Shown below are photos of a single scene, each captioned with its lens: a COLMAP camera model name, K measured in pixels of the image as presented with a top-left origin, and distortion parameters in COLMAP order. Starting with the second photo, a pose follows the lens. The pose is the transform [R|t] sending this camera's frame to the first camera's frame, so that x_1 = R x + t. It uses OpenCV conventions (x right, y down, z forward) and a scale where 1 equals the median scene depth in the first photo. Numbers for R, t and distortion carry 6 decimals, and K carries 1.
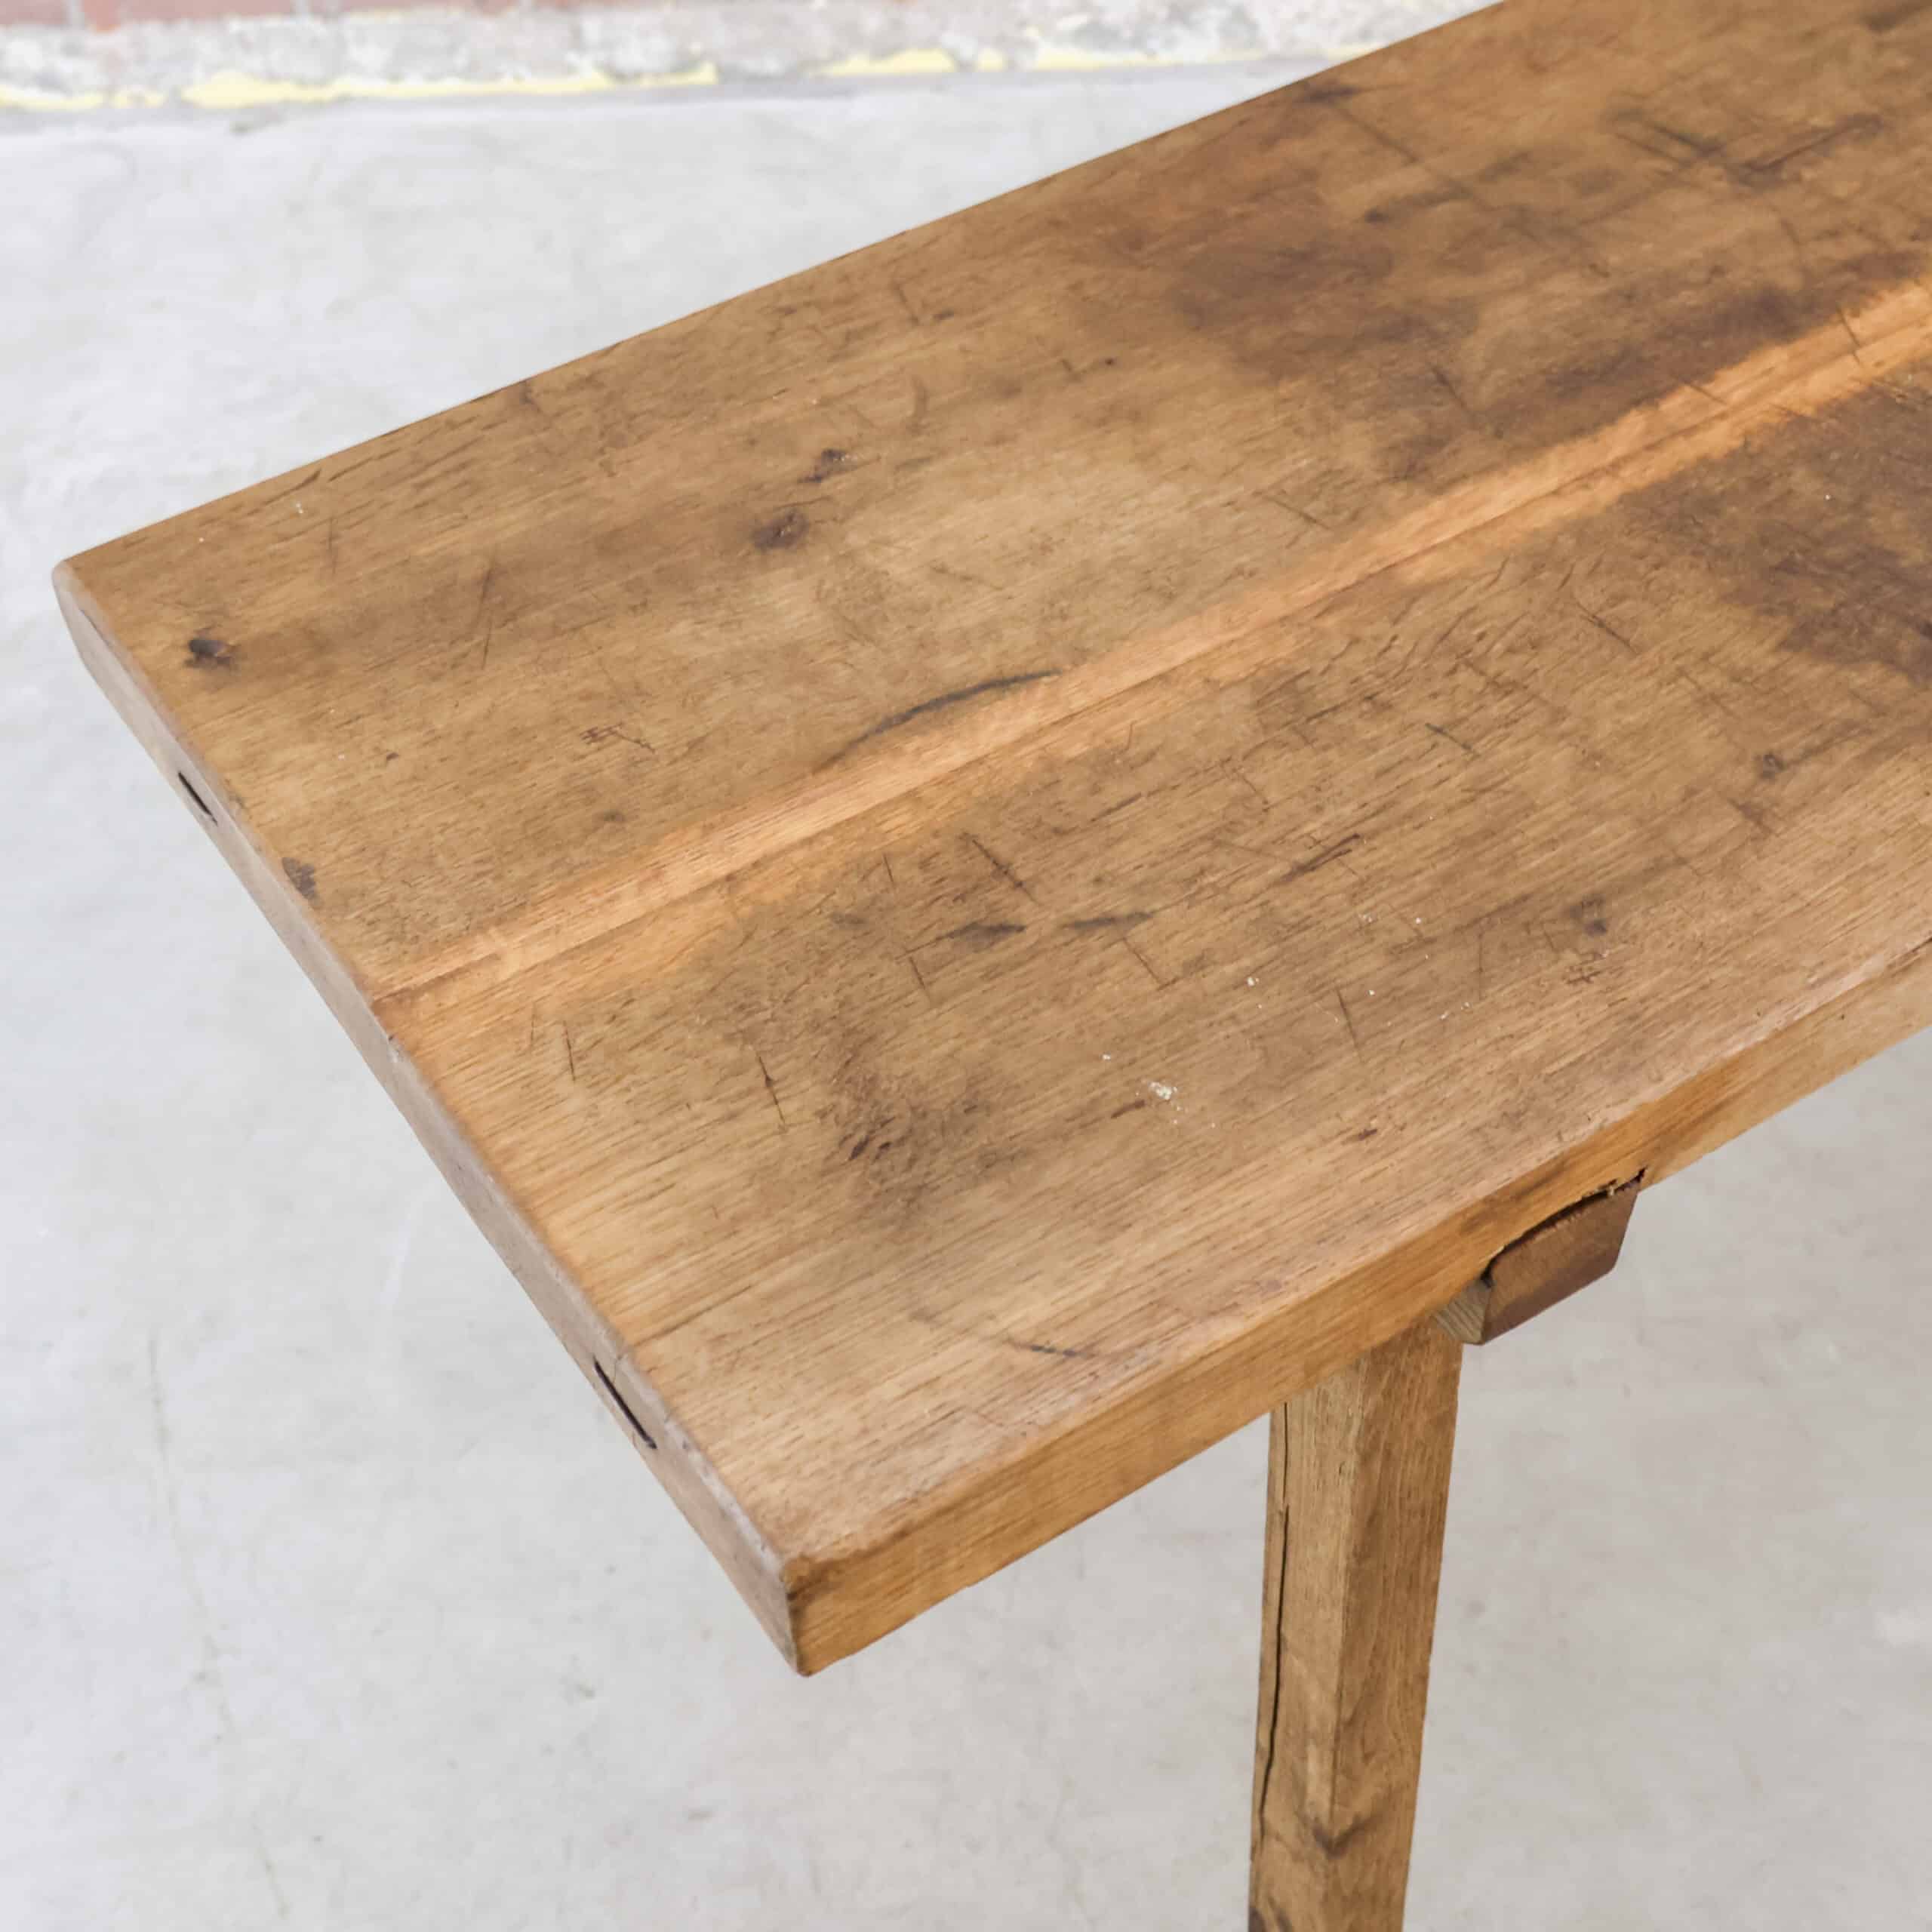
lens RADIAL K [[2929.3, 0, 973.4], [0, 2929.3, 965.2], [0, 0, 1]] dist [0.006345, 0.000000]
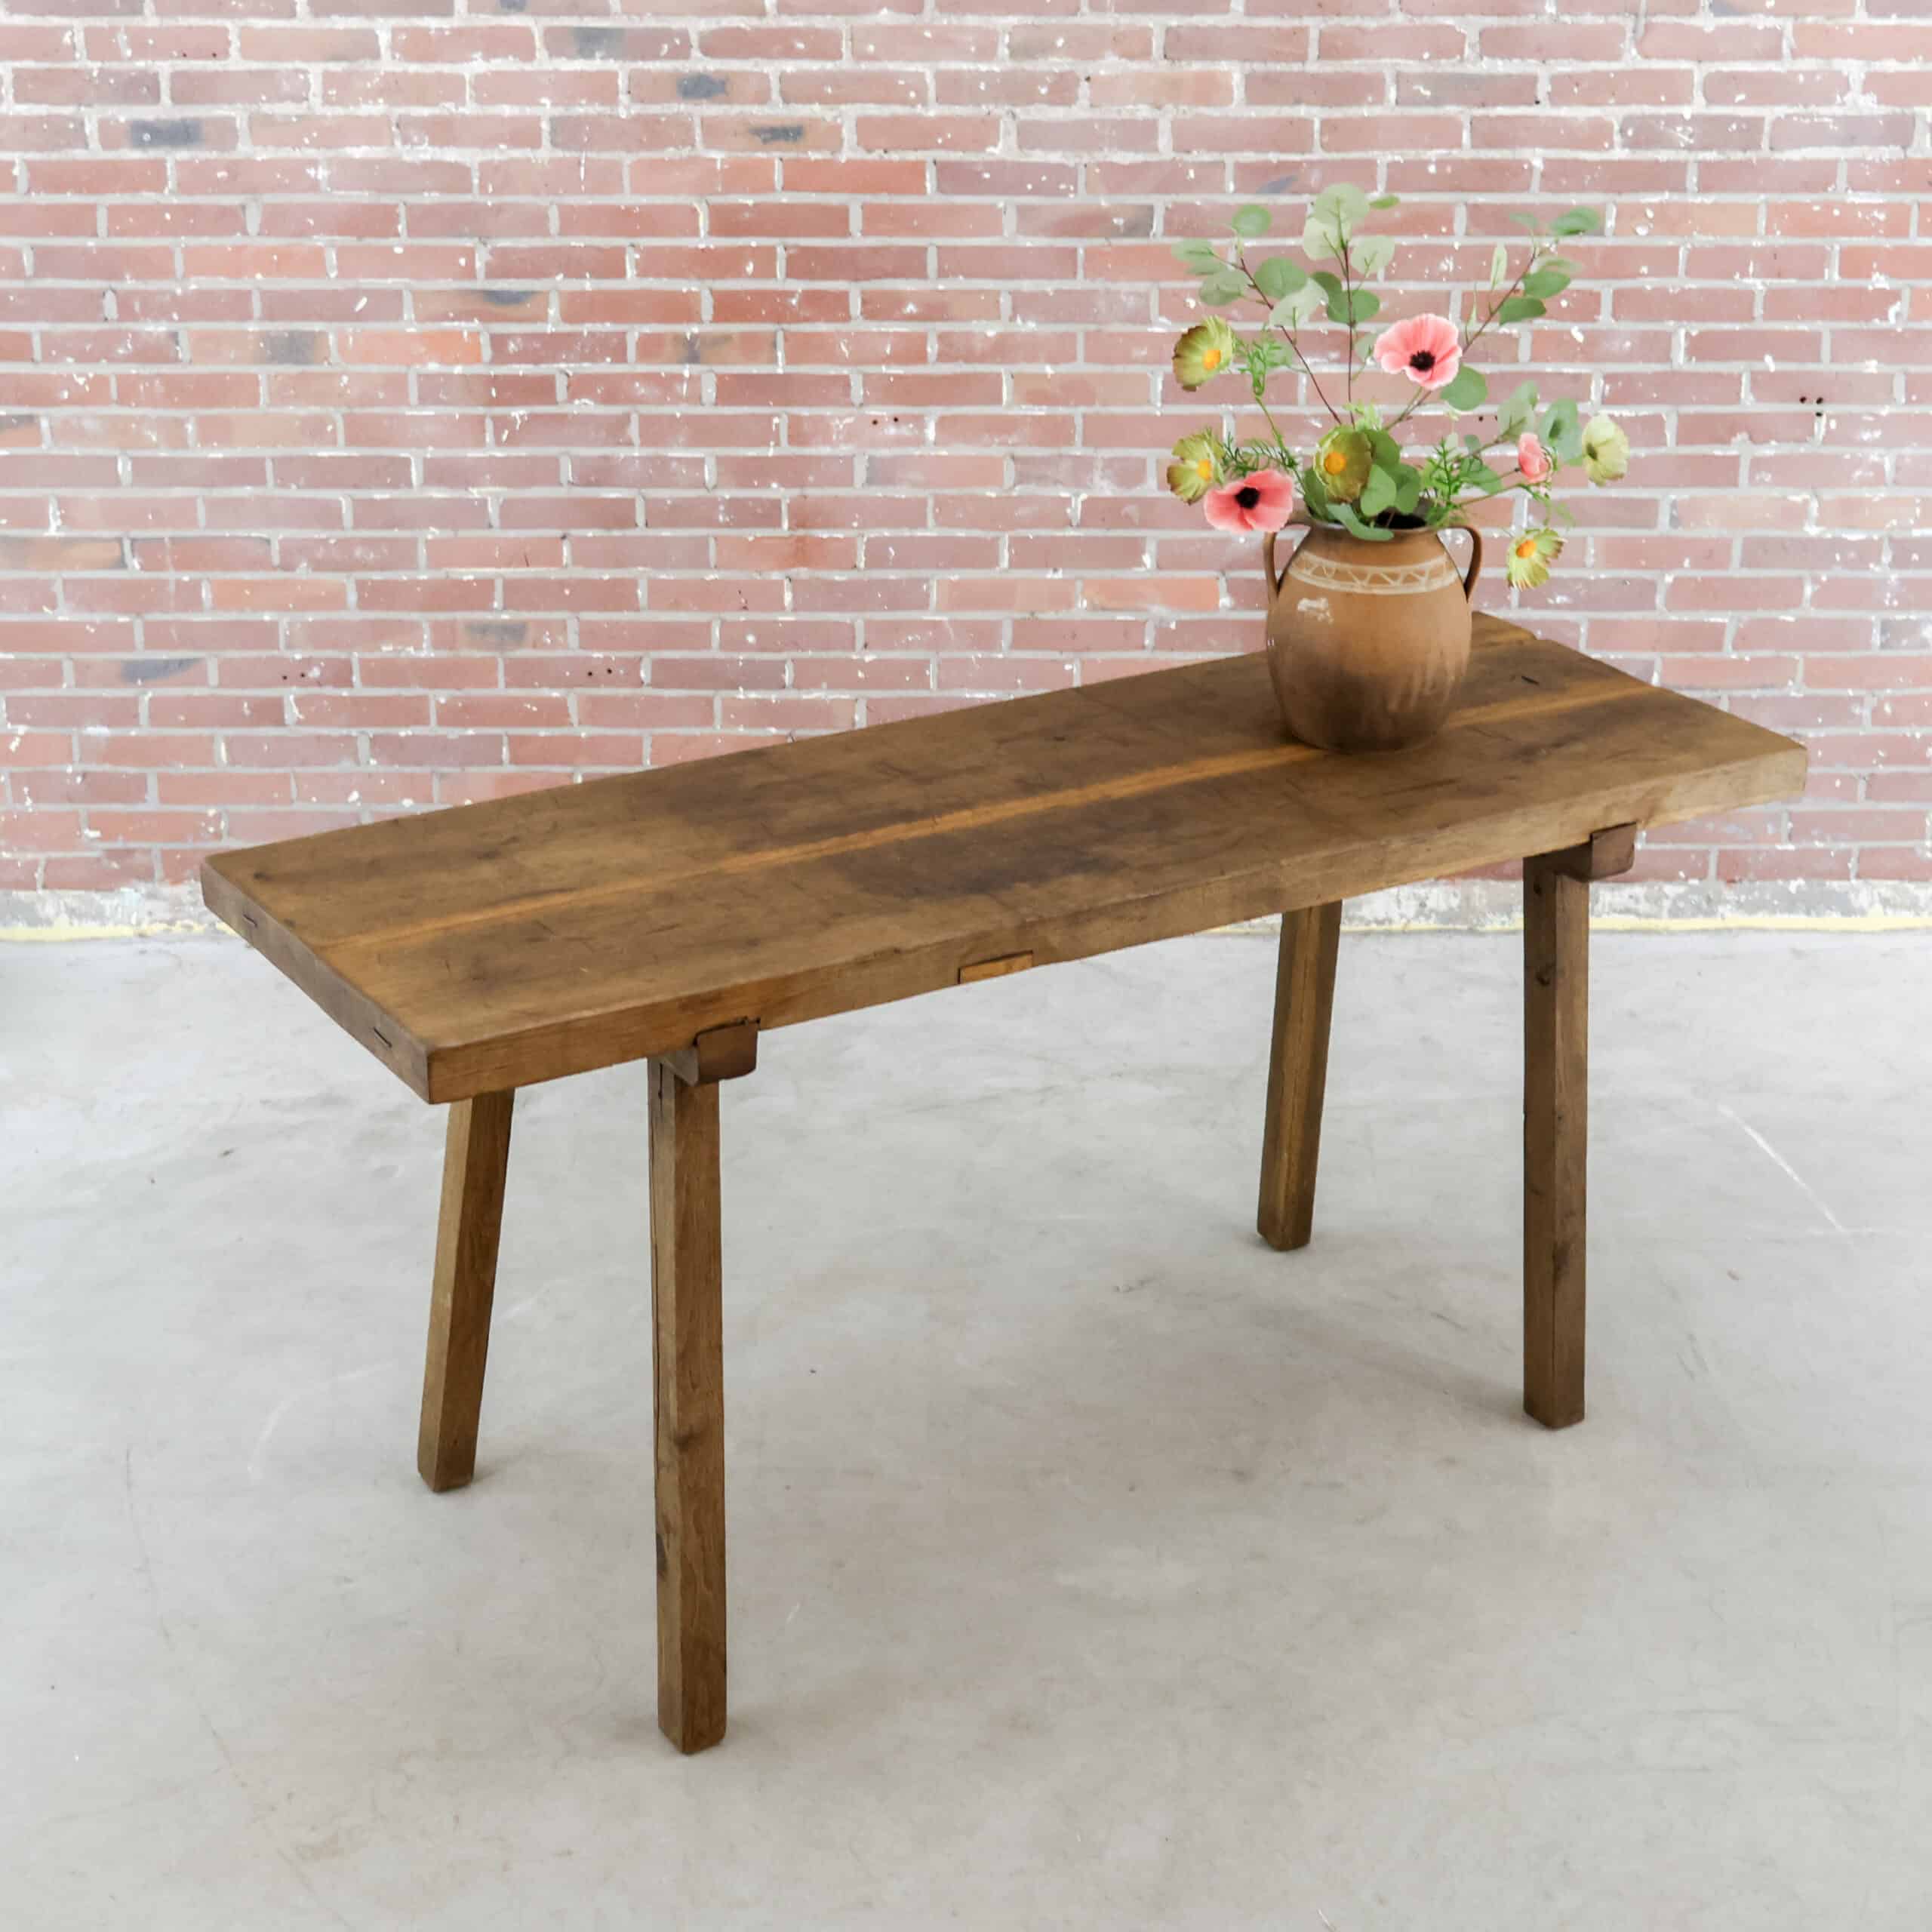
lens RADIAL K [[4049.3, 0, 972.1], [0, 4049.3, 967.5], [0, 0, 1]] dist [0.035756, 0.000000]
pose [[0.998053, 0.047997, -0.039837, 0.272054], [-0.060502, 0.900253, -0.431143, 0.781939], [0.015169, 0.432714, 0.901404, -1.157443]]
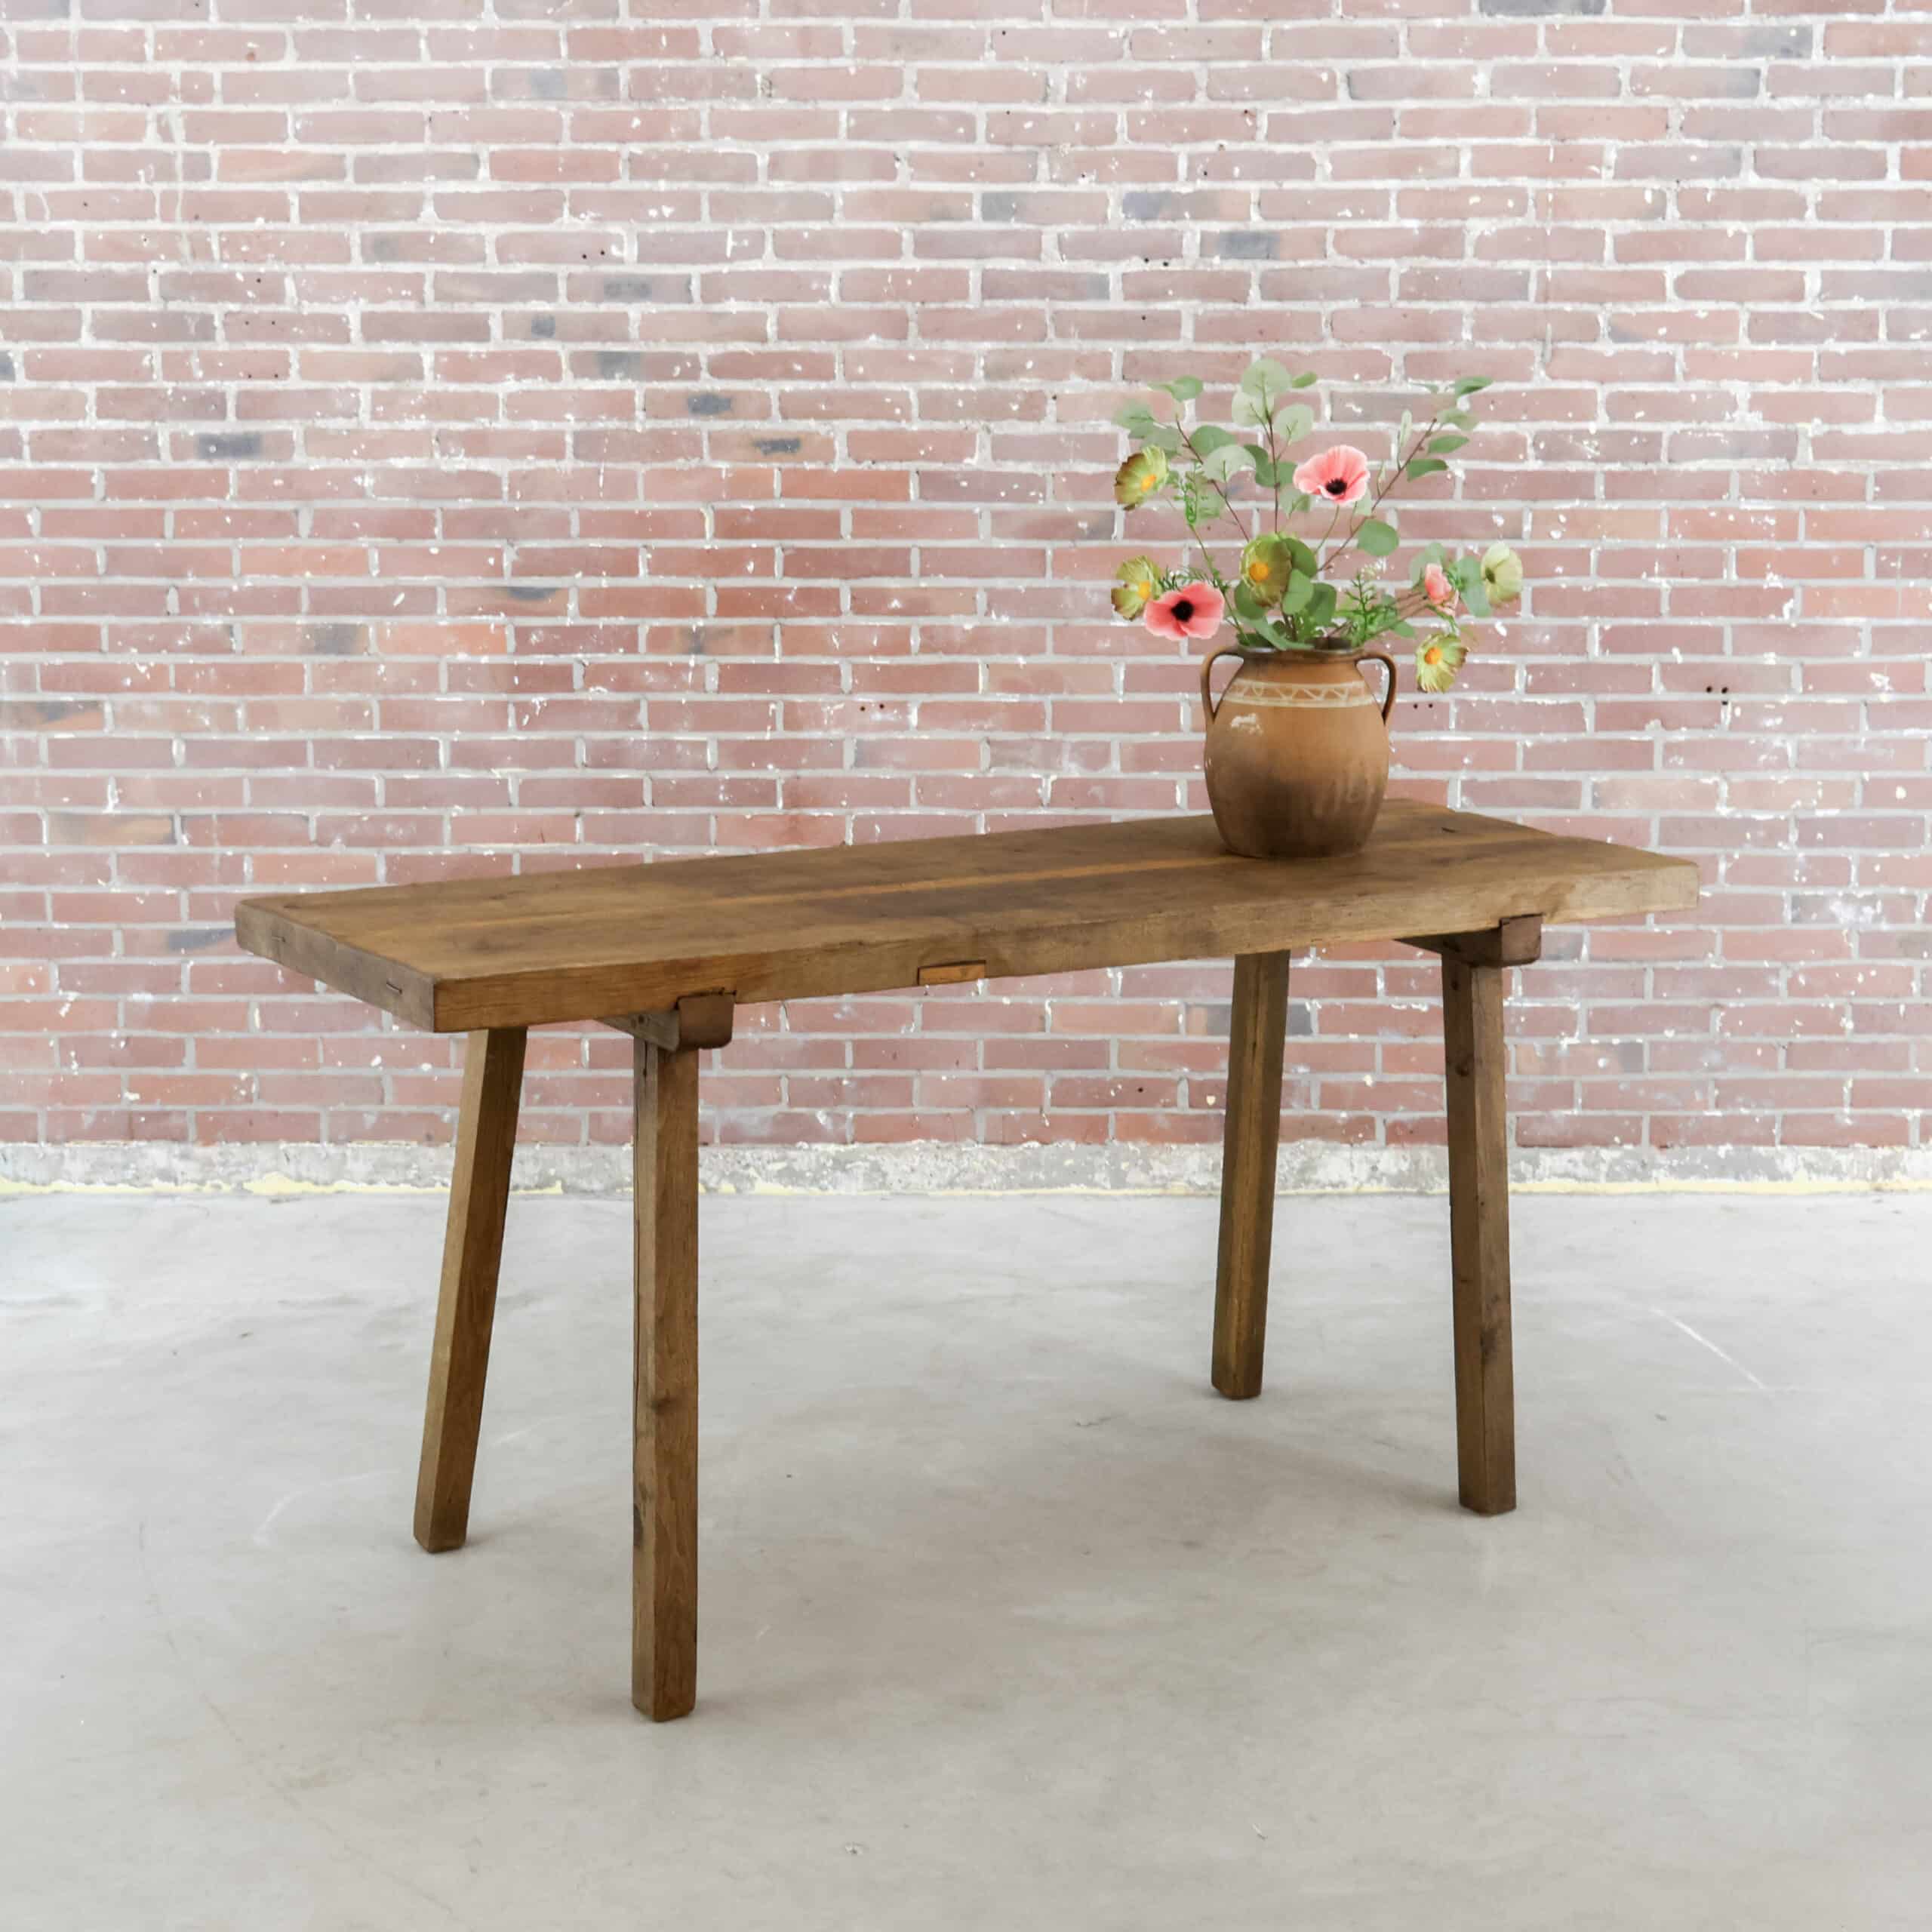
lens RADIAL K [[4049.3, 0, 957.3], [0, 4049.3, 965.2], [0, 0, 1]] dist [0.035756, 0.000000]
pose [[0.997334, 0.039632, -0.061272, 0.337054], [-0.069047, 0.784207, -0.616646, 1.240503], [0.023611, 0.619233, 0.784853, -1.091246]]
